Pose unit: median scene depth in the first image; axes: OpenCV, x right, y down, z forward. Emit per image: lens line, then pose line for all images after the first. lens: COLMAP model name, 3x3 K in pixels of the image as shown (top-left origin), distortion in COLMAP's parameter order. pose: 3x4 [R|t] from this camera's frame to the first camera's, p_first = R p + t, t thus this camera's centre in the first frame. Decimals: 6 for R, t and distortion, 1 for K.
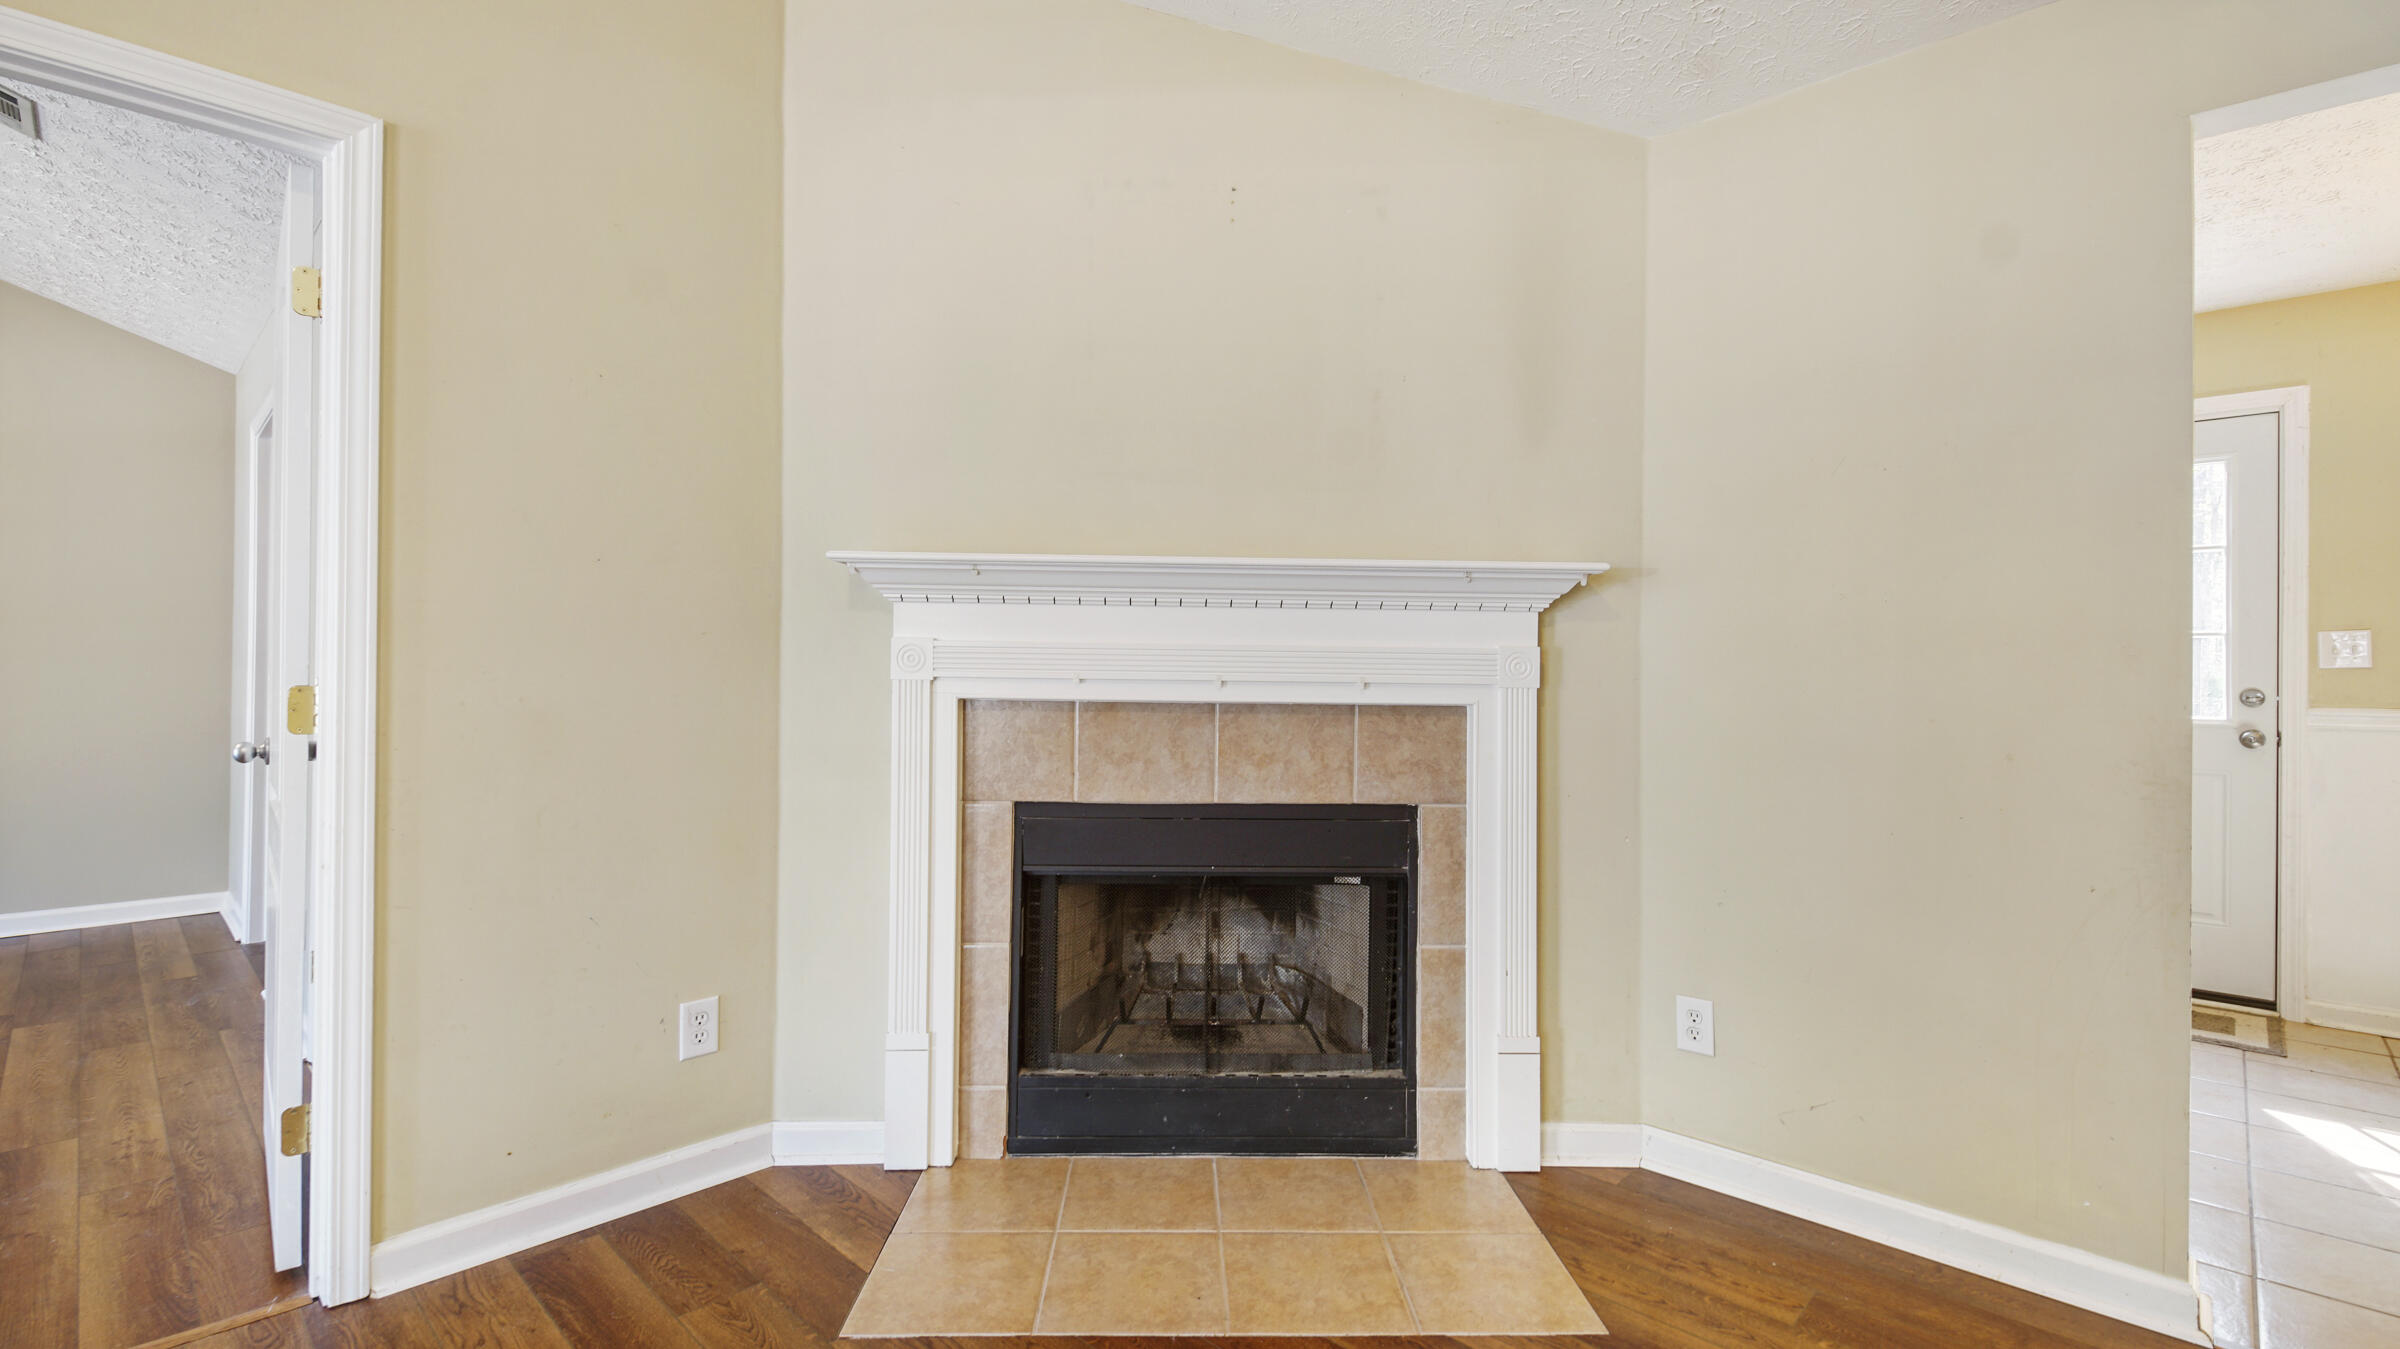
lens RADIAL K [[1007.9, 0, 1138.6], [0, 1007.9, 677.4], [0, 0, 1]] dist [0.001295, -0.000214]
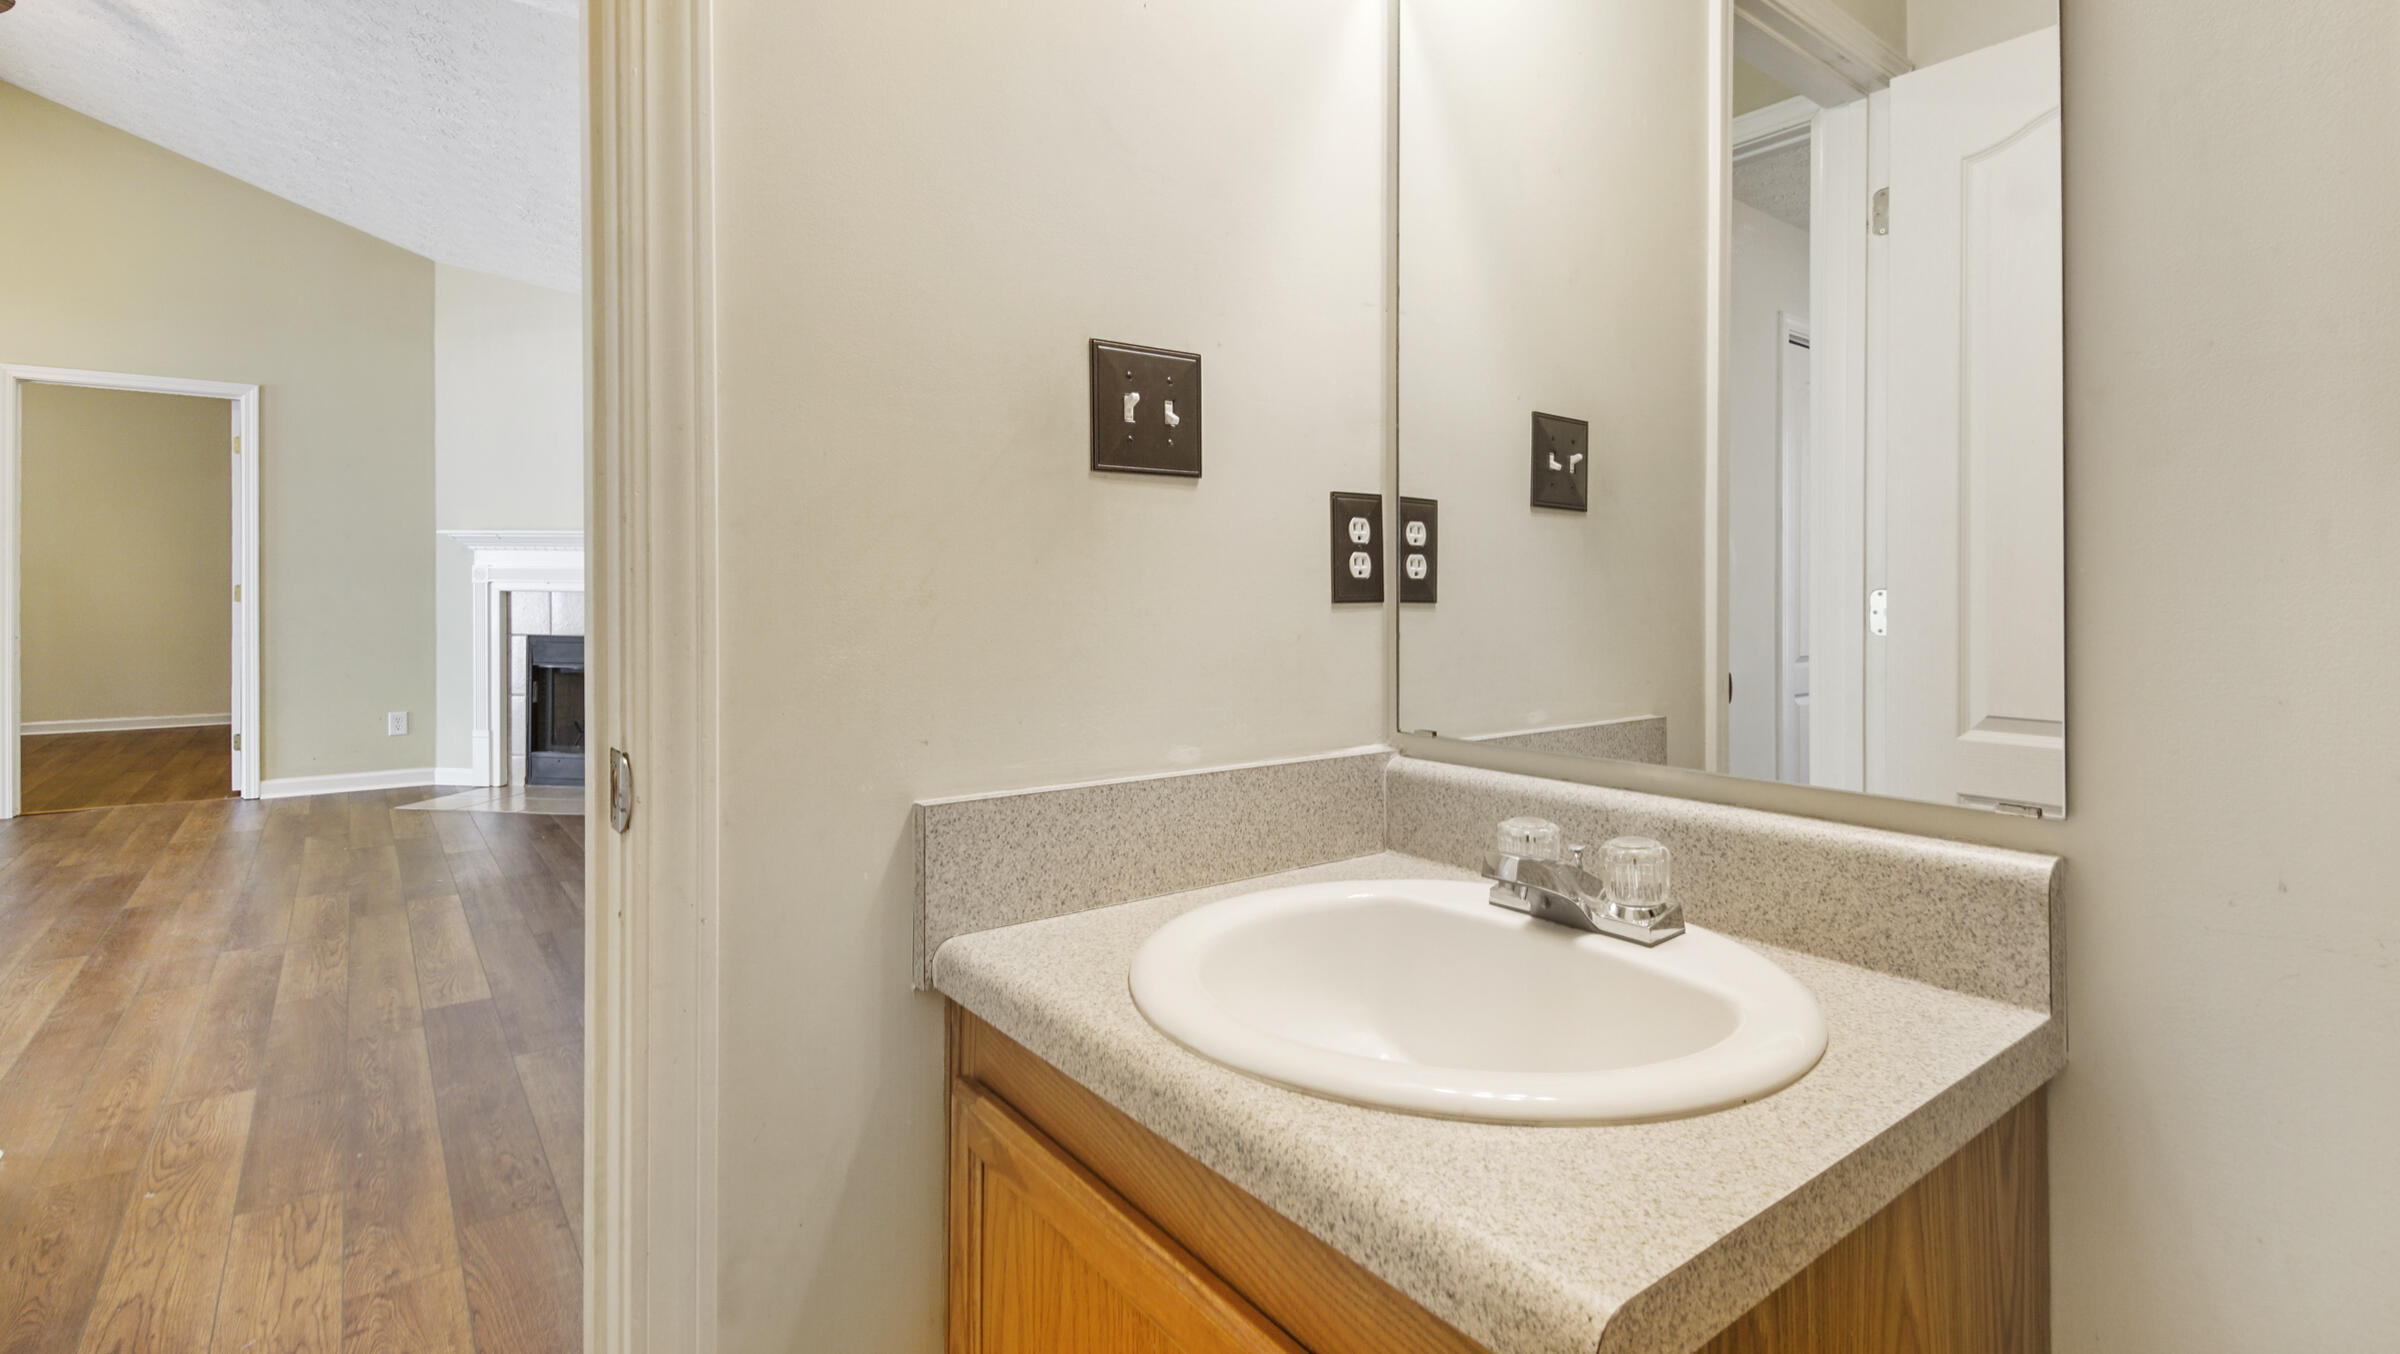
lens RADIAL K [[1116.1, 0, 1202.3], [0, 1116.1, 601.8], [0, 0, 1]] dist [0.000732, 0.000067]
pose [[0.987115, -0.001739, -0.160001, 1.873713], [0.005132, 0.999771, 0.020795, 0.000415], [0.159928, -0.021348, 0.986898, -1.330017]]
